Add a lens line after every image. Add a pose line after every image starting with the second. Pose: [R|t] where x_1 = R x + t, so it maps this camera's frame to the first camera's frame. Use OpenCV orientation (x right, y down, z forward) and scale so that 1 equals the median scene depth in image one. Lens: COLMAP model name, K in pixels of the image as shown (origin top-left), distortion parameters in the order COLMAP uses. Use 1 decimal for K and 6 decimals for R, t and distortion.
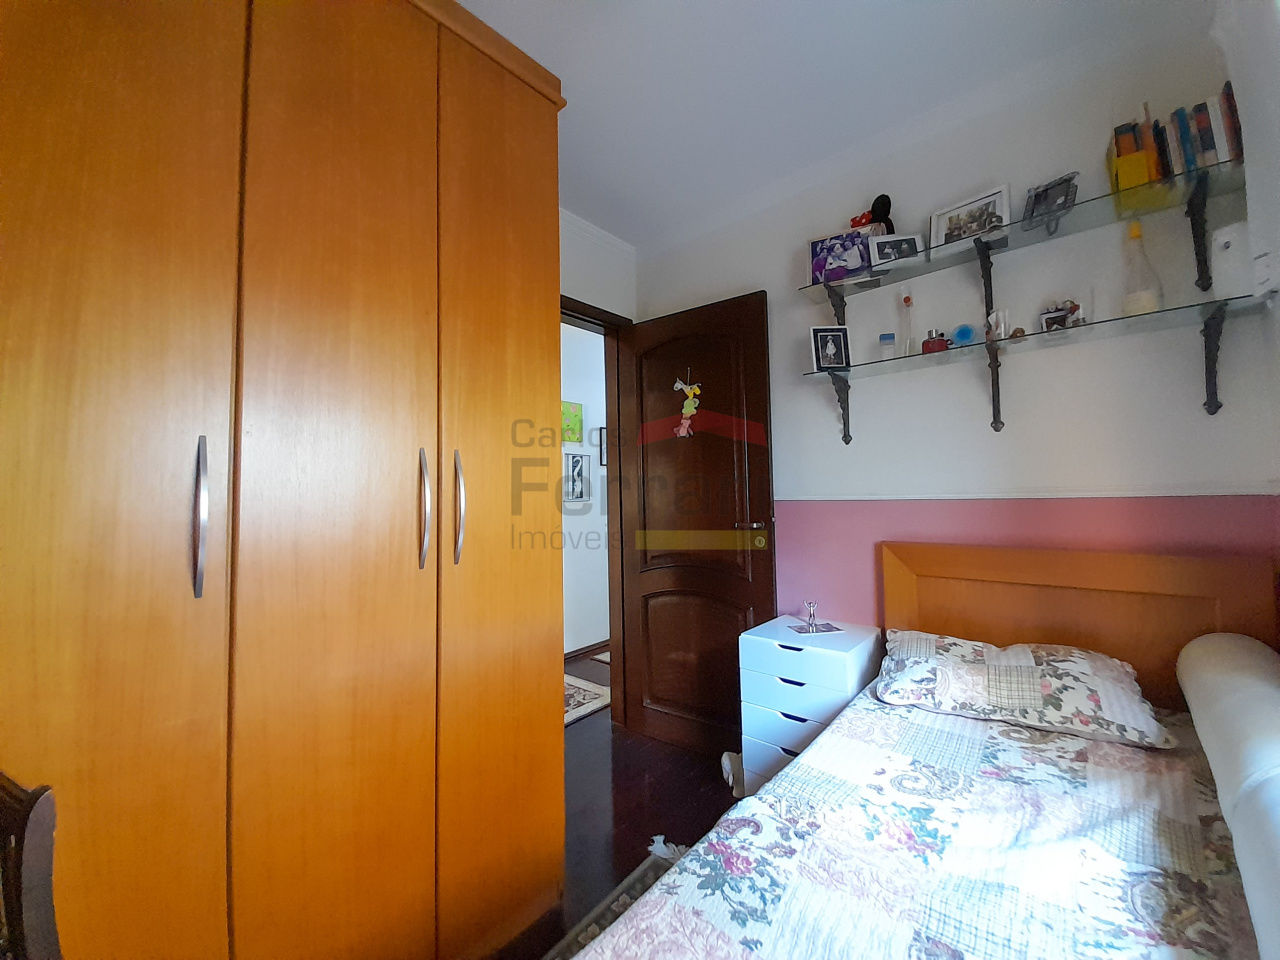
lens RADIAL K [[509.1, 0, 639.9], [0, 509.1, 471.9], [0, 0, 1]] dist [0.000325, -0.000025]
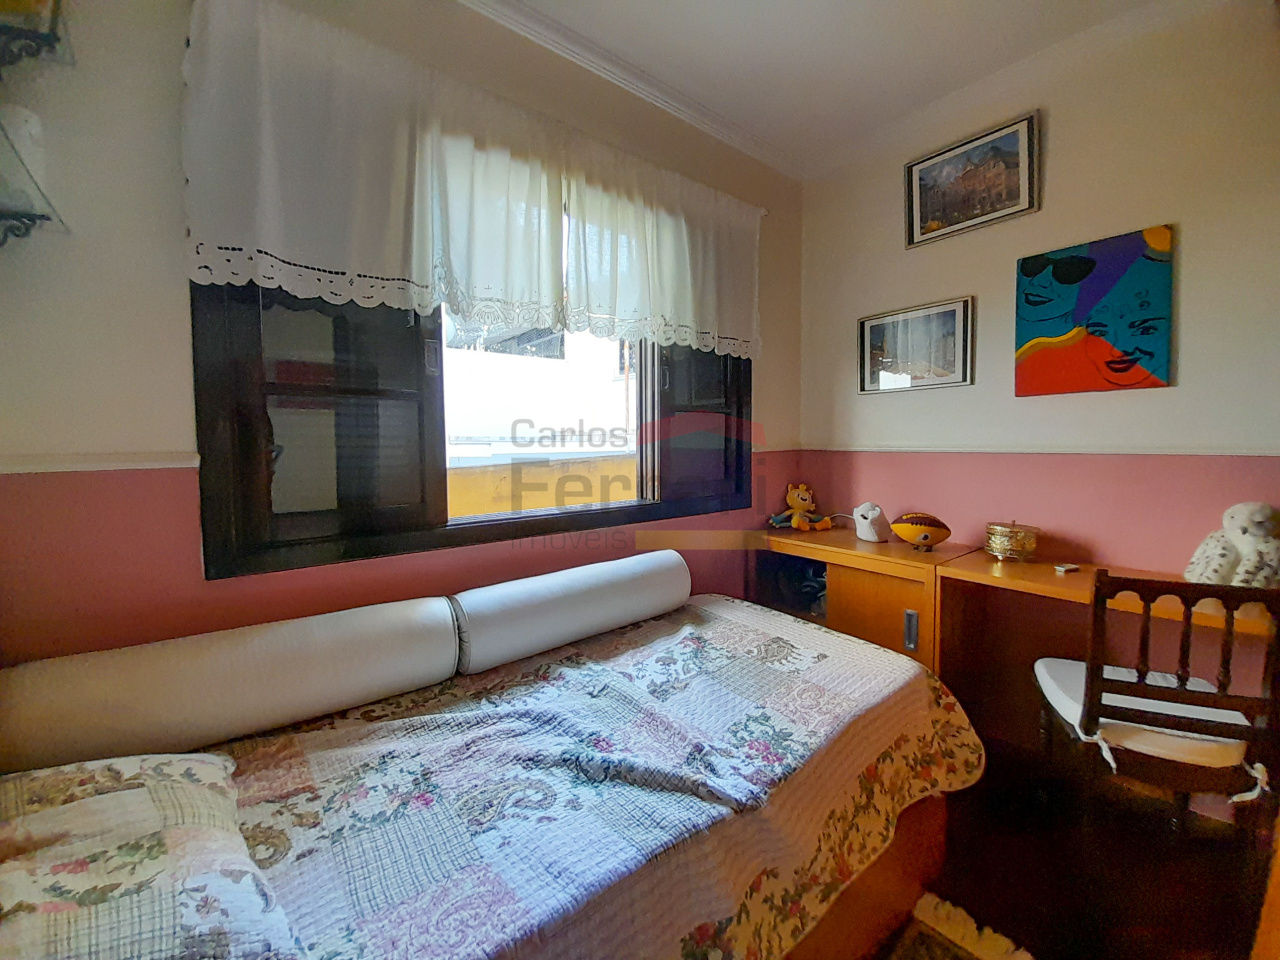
lens RADIAL K [[509.1, 0, 639.3], [0, 509.1, 472.0], [0, 0, 1]] dist [0.000325, -0.000025]
pose [[-0.984331, 0.019484, 0.175249, 0.251292], [0.021897, 0.999690, 0.011844, 0.079607], [-0.174964, 0.015496, -0.984453, 2.280410]]
